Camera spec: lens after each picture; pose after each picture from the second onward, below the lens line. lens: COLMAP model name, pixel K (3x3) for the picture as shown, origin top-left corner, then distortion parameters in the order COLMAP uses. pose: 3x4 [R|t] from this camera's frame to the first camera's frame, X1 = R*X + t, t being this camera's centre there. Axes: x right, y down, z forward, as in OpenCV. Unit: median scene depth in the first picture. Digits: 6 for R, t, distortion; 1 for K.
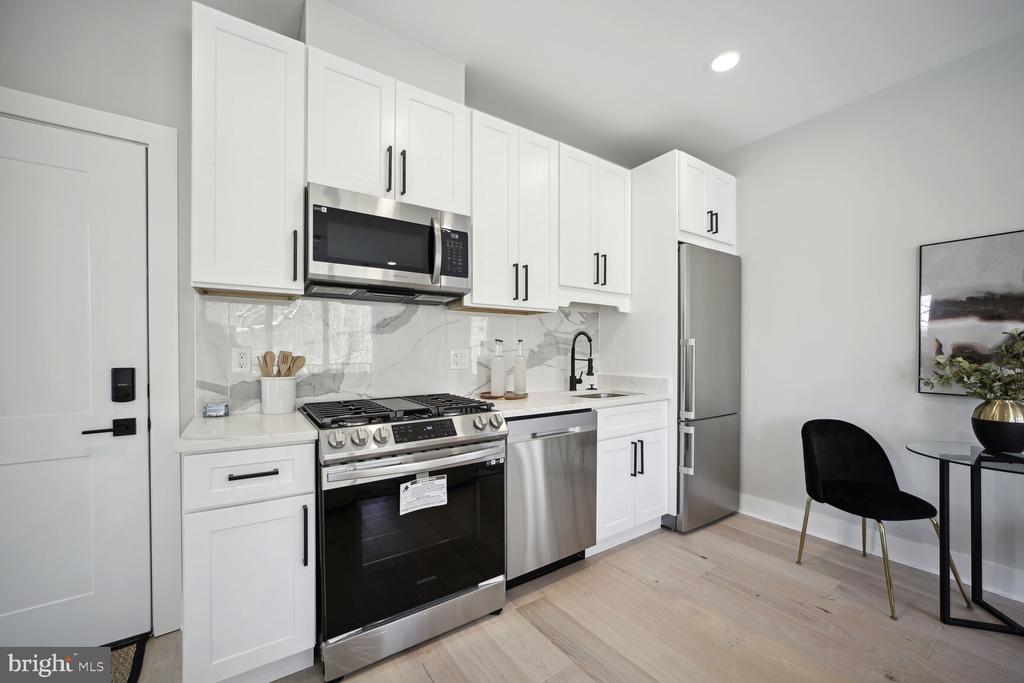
lens RADIAL K [[405.6, 0, 511.2], [0, 405.6, 354.1], [0, 0, 1]] dist [-0.011419, 0.000181]
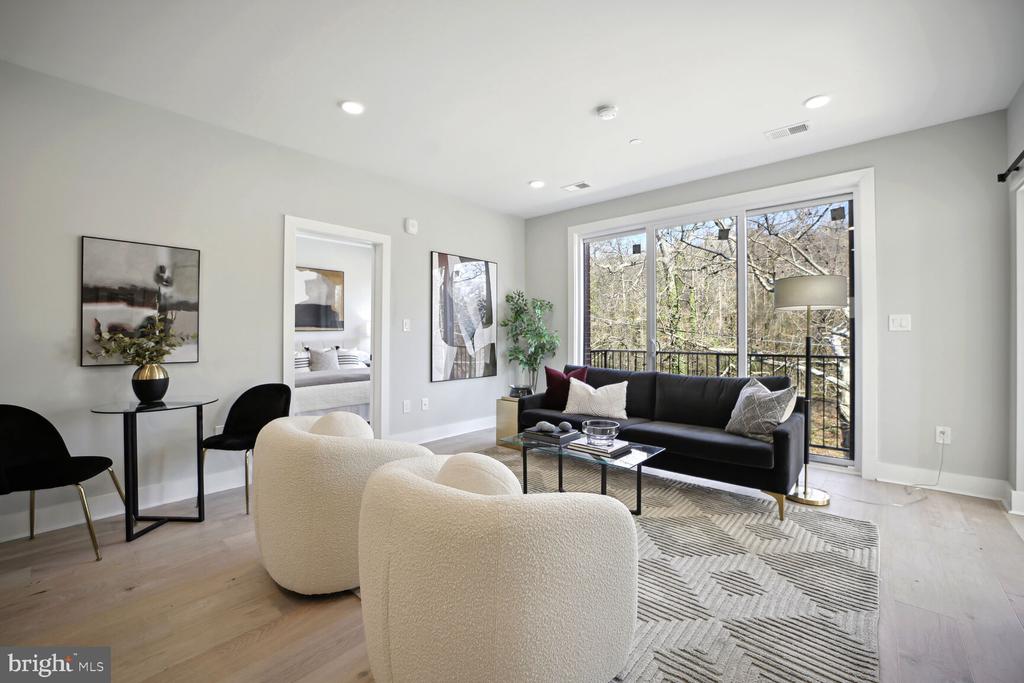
lens RADIAL K [[426.9, 0, 511.0], [0, 426.9, 331.0], [0, 0, 1]] dist [-0.012070, 0.000103]
pose [[-0.234134, 0.004973, 0.972192, -0.456411], [0.011534, 0.999931, -0.002337, 0.015270], [-0.972136, 0.010666, -0.234175, 0.106729]]
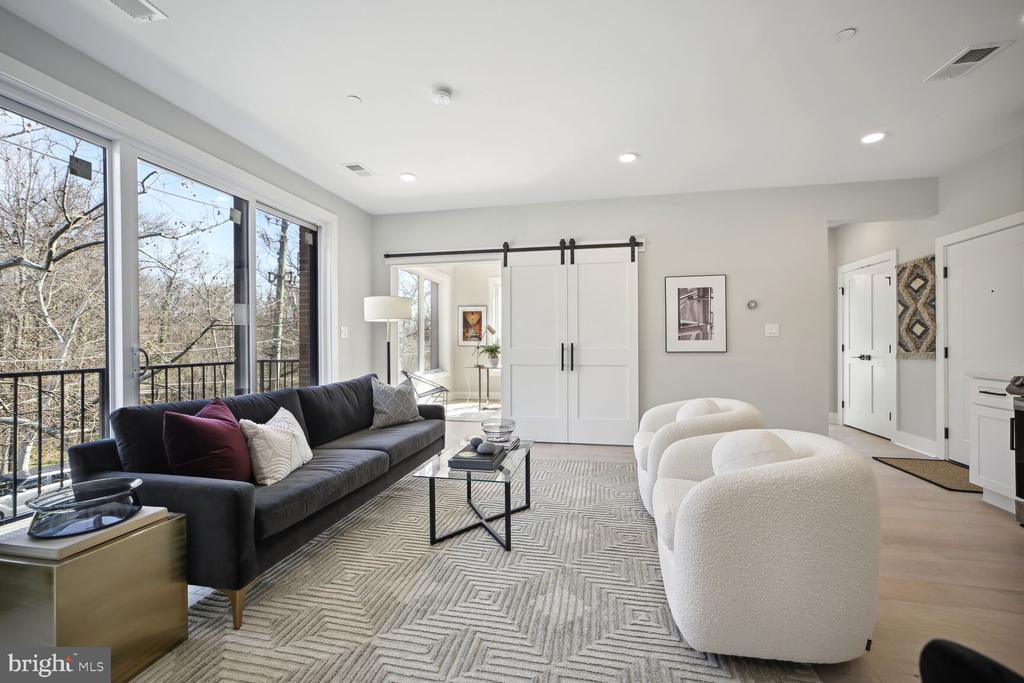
lens RADIAL K [[409.9, 0, 517.1], [0, 409.9, 343.2], [0, 0, 1]] dist [-0.014366, 0.000146]
pose [[-0.718170, -0.001686, -0.695865, 1.656553], [-0.006823, 0.999966, 0.004619, 0.040159], [0.695834, 0.008065, -0.718157, 0.545820]]
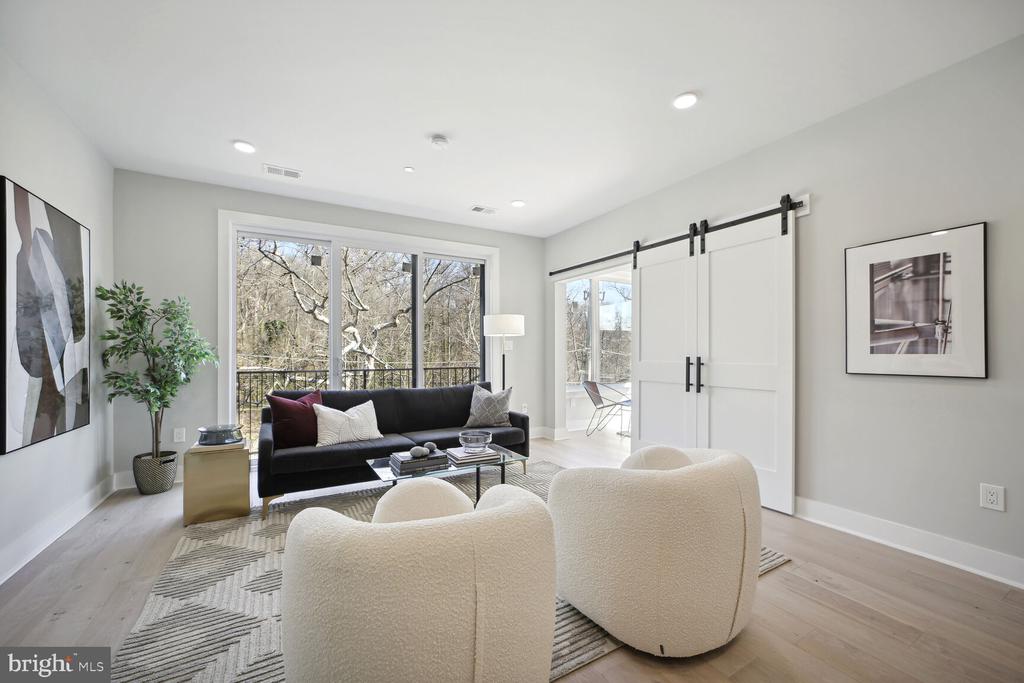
lens RADIAL K [[414.7, 0, 516.6], [0, 414.7, 353.6], [0, 0, 1]] dist [-0.001404, -0.000017]
pose [[-0.996765, -0.000875, 0.080362, 0.506278], [0.000344, 0.999885, 0.015163, 0.007904], [-0.080367, 0.015141, -0.996650, 0.946047]]
